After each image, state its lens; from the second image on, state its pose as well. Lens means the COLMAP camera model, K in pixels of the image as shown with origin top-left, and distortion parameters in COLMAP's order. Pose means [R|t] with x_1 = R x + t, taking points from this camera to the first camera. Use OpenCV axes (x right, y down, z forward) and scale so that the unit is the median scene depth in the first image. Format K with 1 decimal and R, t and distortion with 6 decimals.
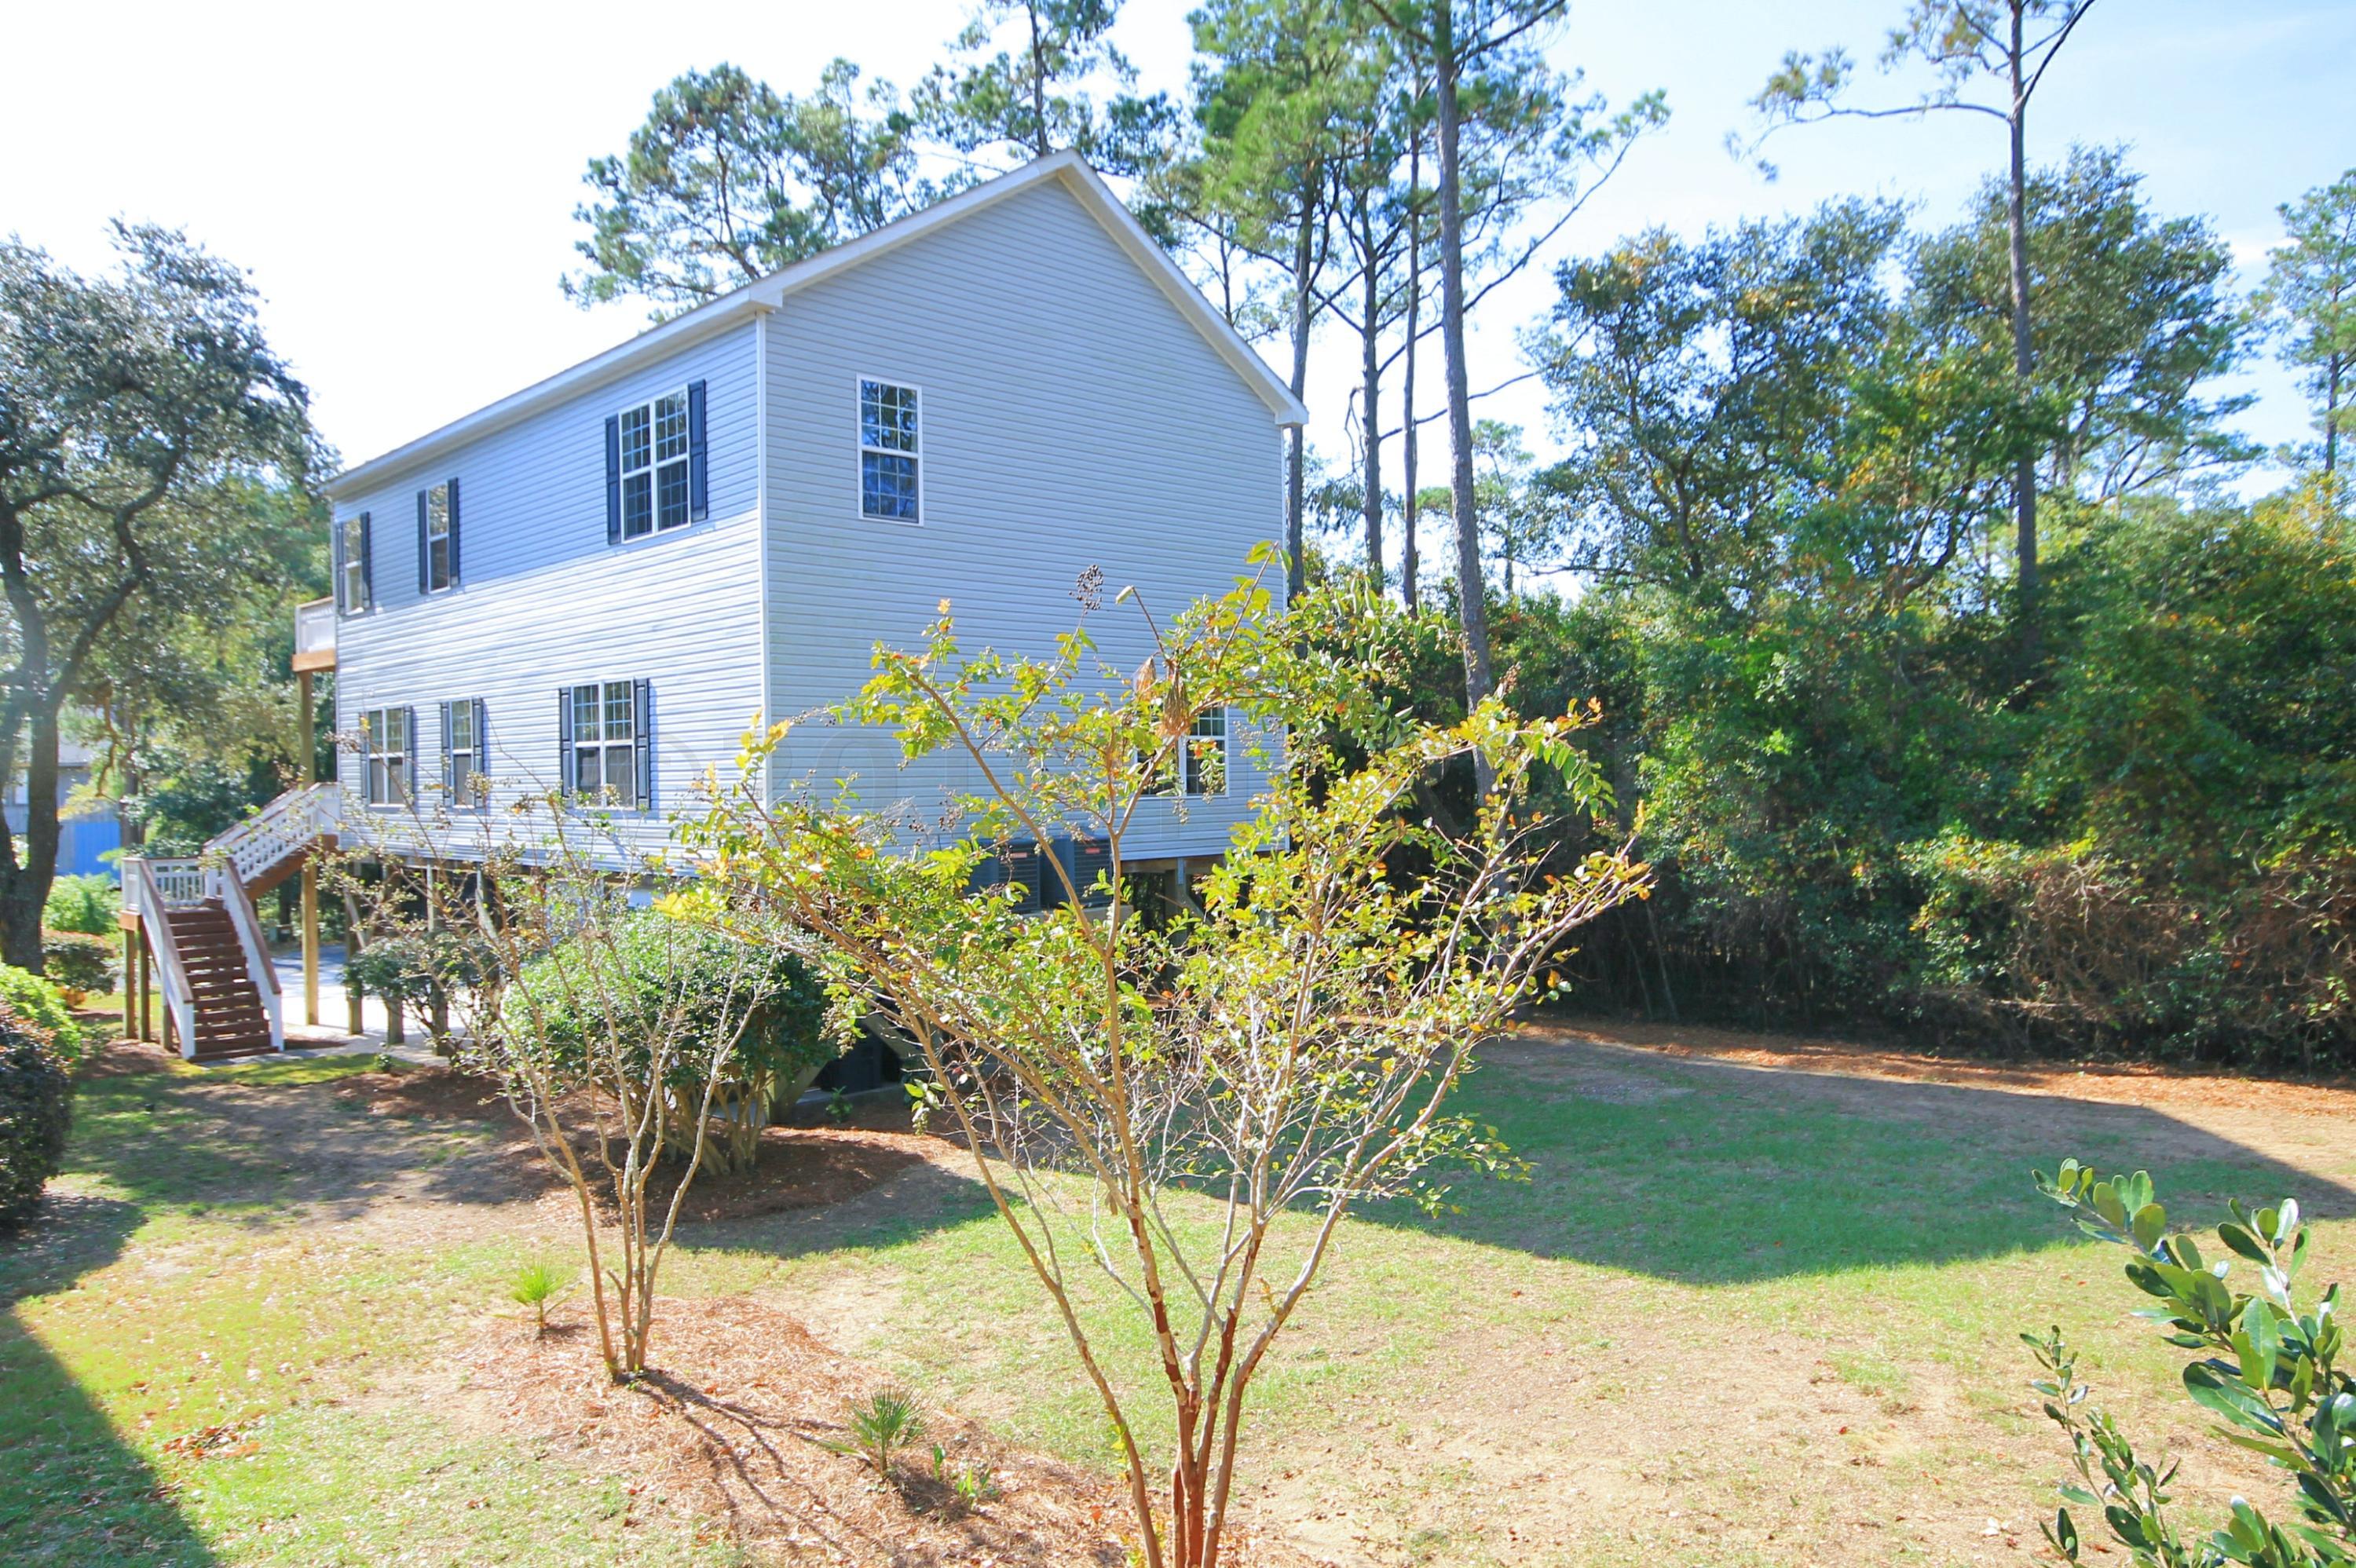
lens RADIAL K [[1398.4, 0, 1118.9], [0, 1398.4, 803.0], [0, 0, 1]] dist [0.001637, -0.000114]
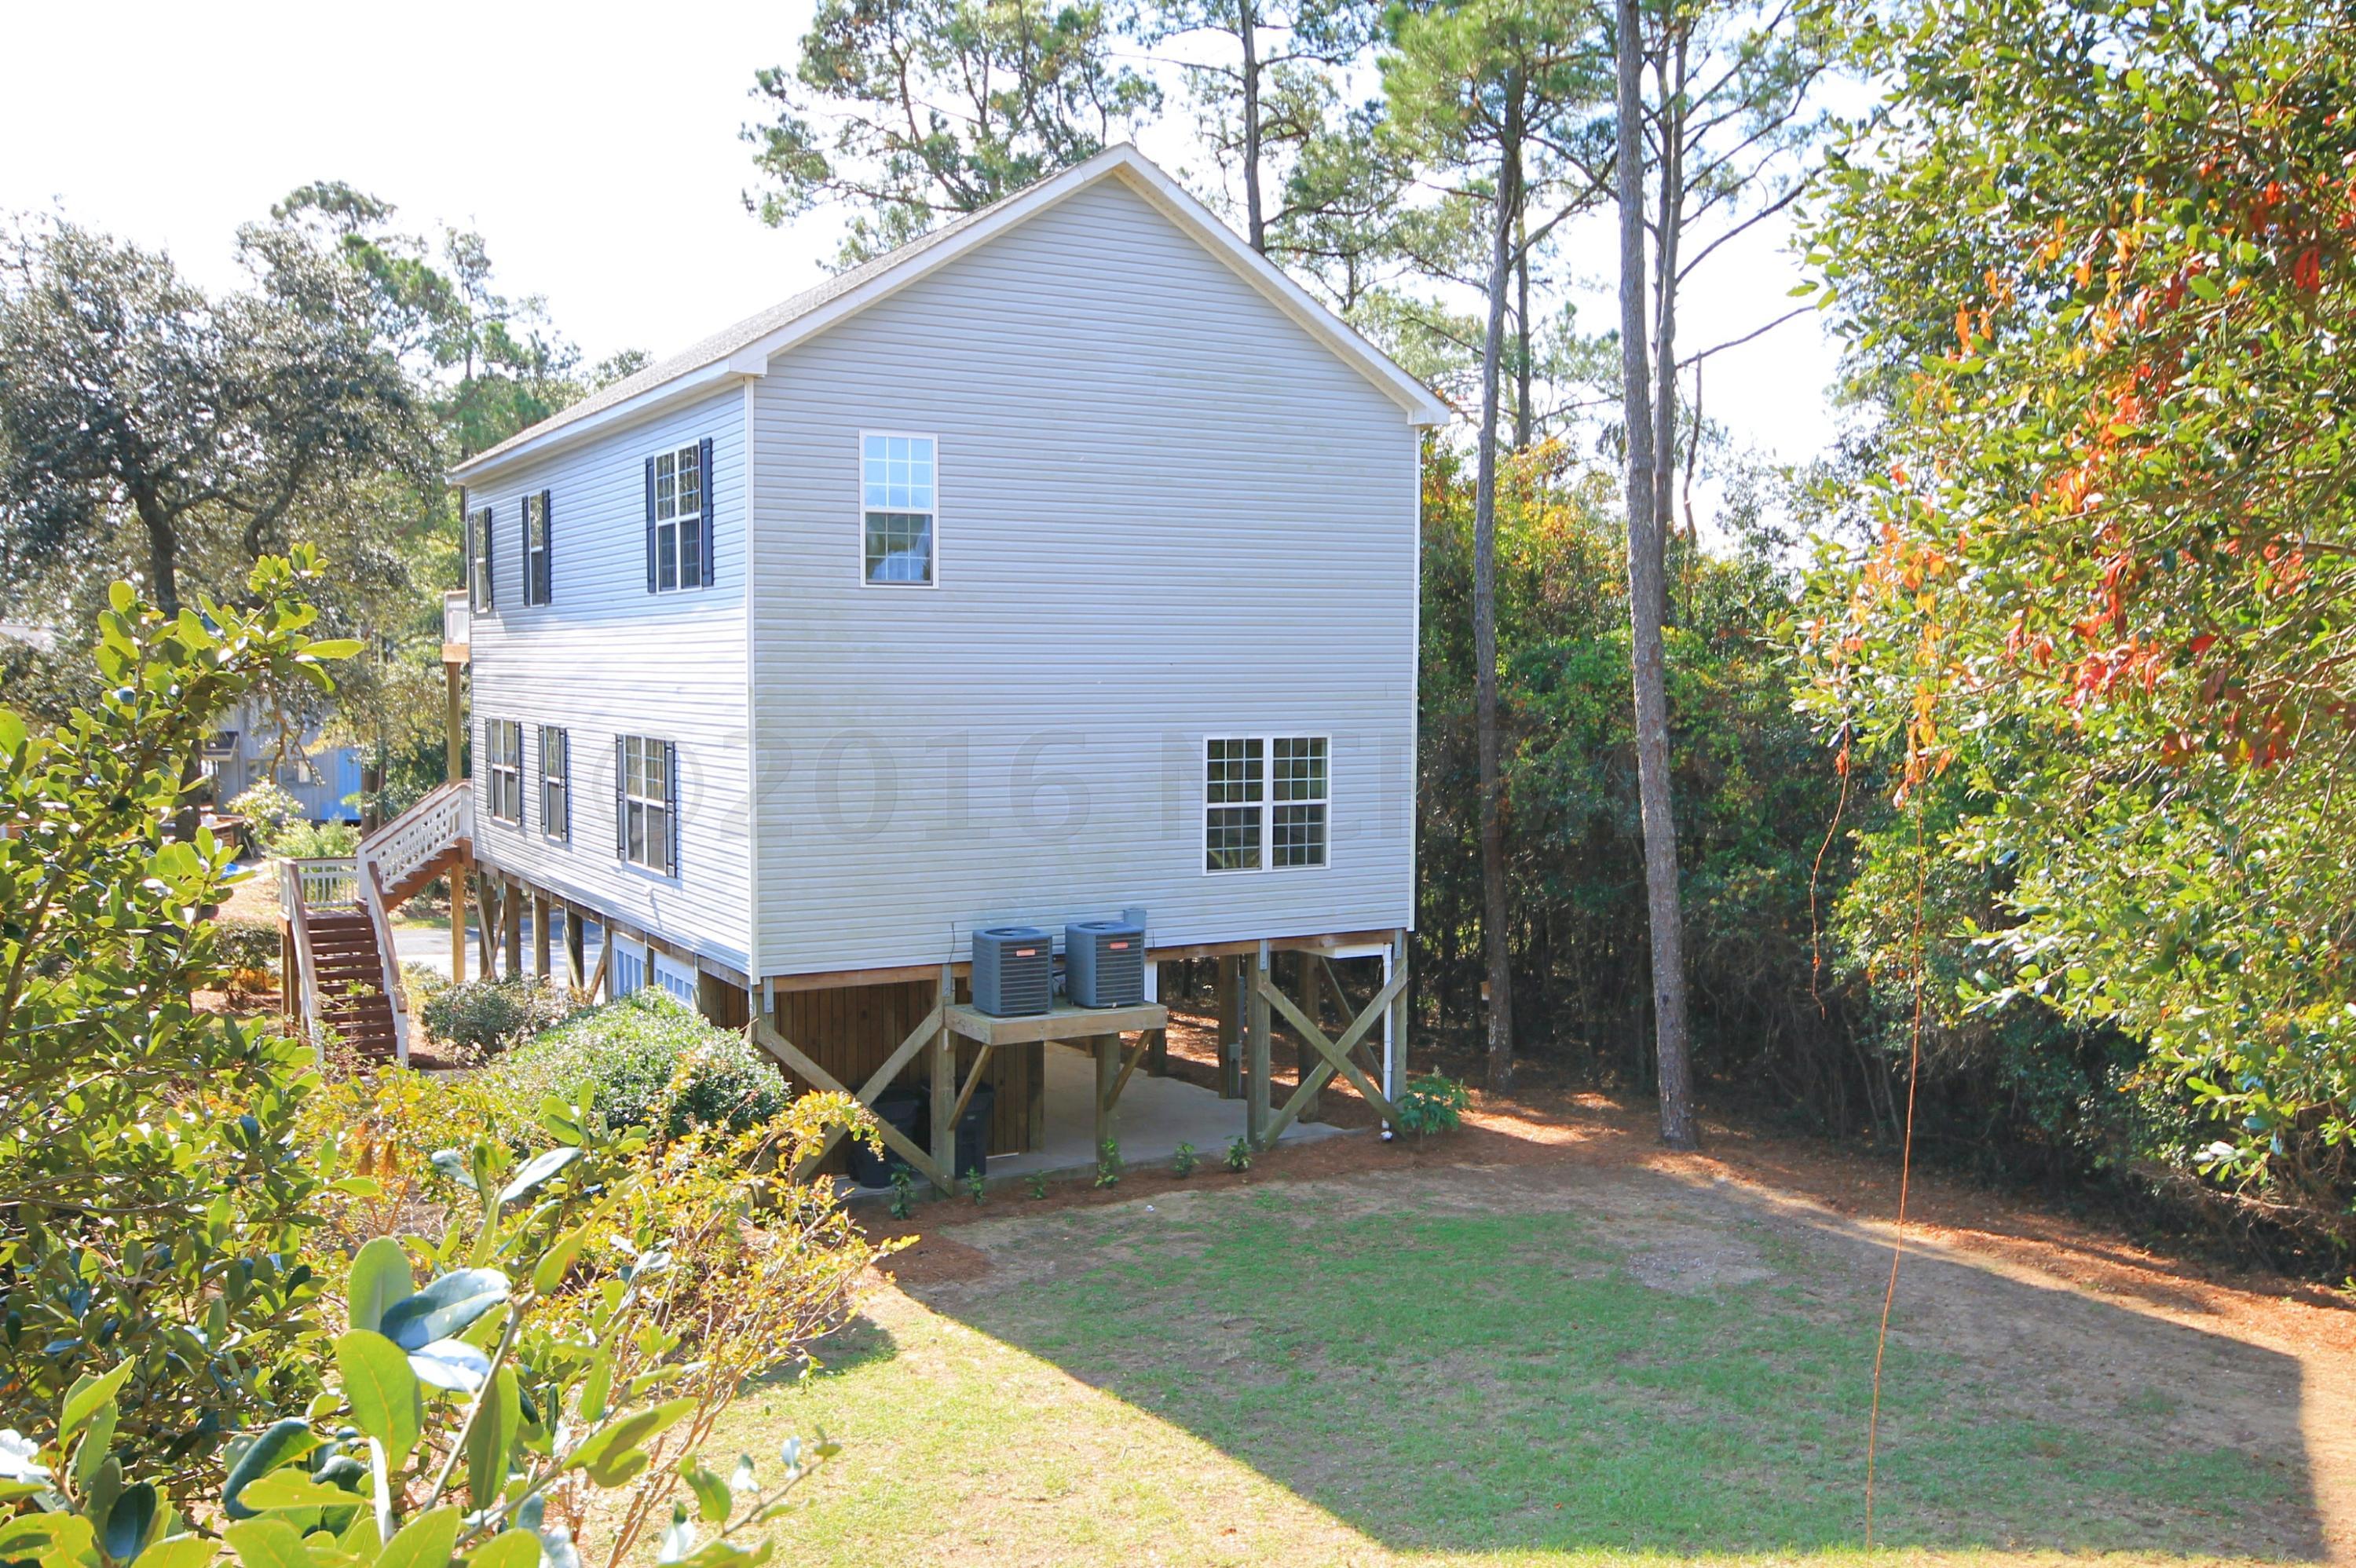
lens RADIAL K [[1813.1, 0, 1178.0], [0, 1813.1, 784.0], [0, 0, 1]] dist [0.000794, -0.000300]
pose [[0.972468, 0.027916, -0.231360, 0.233464], [-0.017459, 0.998737, 0.047122, -0.102512], [0.232383, -0.041785, 0.971726, -0.099081]]
